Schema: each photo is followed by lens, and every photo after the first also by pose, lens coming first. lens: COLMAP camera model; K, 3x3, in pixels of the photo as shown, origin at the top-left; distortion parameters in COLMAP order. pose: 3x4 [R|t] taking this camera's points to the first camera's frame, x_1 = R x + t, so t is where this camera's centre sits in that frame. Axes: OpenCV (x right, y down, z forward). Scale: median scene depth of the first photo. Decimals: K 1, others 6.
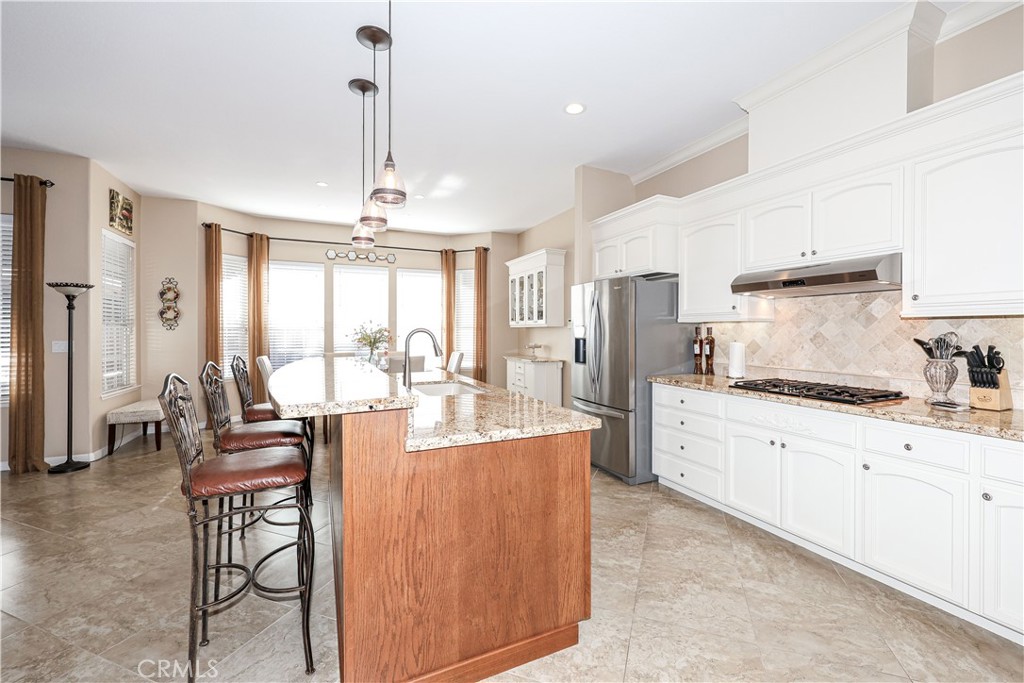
lens RADIAL K [[421.6, 0, 515.8], [0, 421.6, 330.7], [0, 0, 1]] dist [-0.002474, -0.000195]
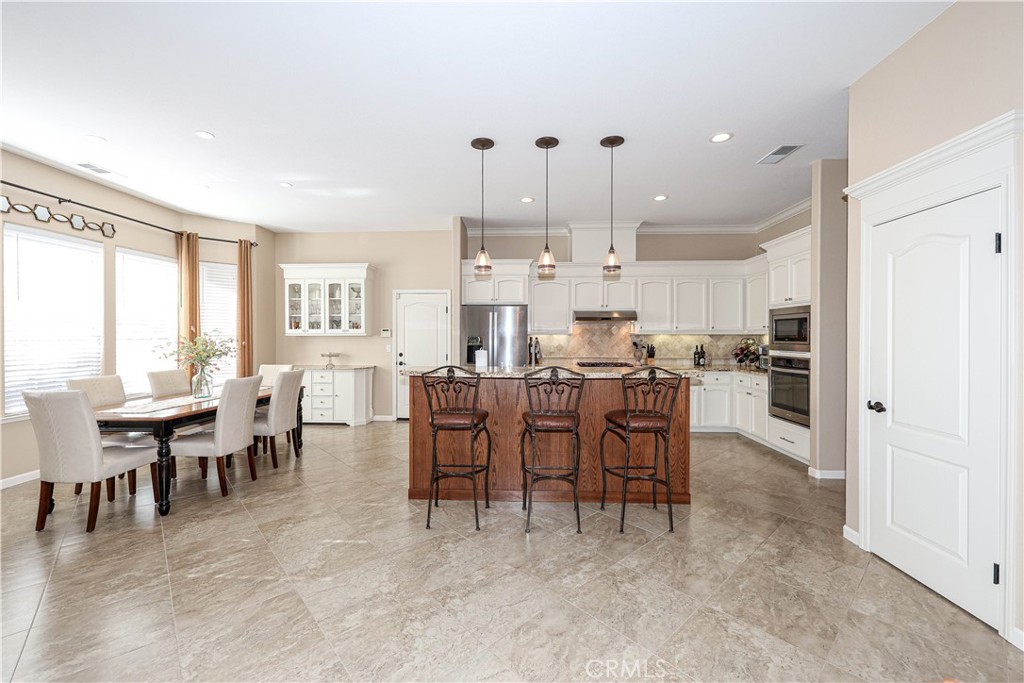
lens RADIAL K [[409.5, 0, 510.7], [0, 409.5, 338.7], [0, 0, 1]] dist [-0.002206, 0.000016]
pose [[0.462803, -0.005504, 0.886444, -1.115599], [0.000450, 0.999982, 0.005975, -0.013060], [-0.886461, -0.002366, 0.462797, 0.302382]]
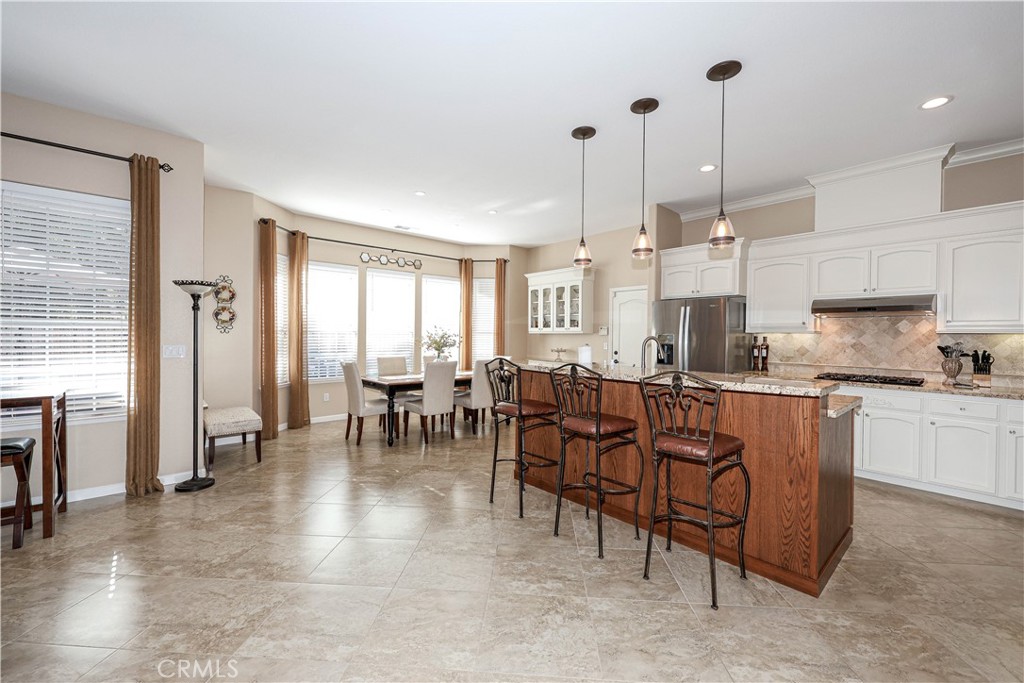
lens RADIAL K [[414.9, 0, 510.1], [0, 414.9, 338.5], [0, 0, 1]] dist [-0.003194, 0.000168]
pose [[0.958826, 0.007671, 0.283891, -0.715643], [-0.010078, 0.999925, 0.007020, -0.003097], [-0.283815, -0.009592, 0.958831, -0.052810]]
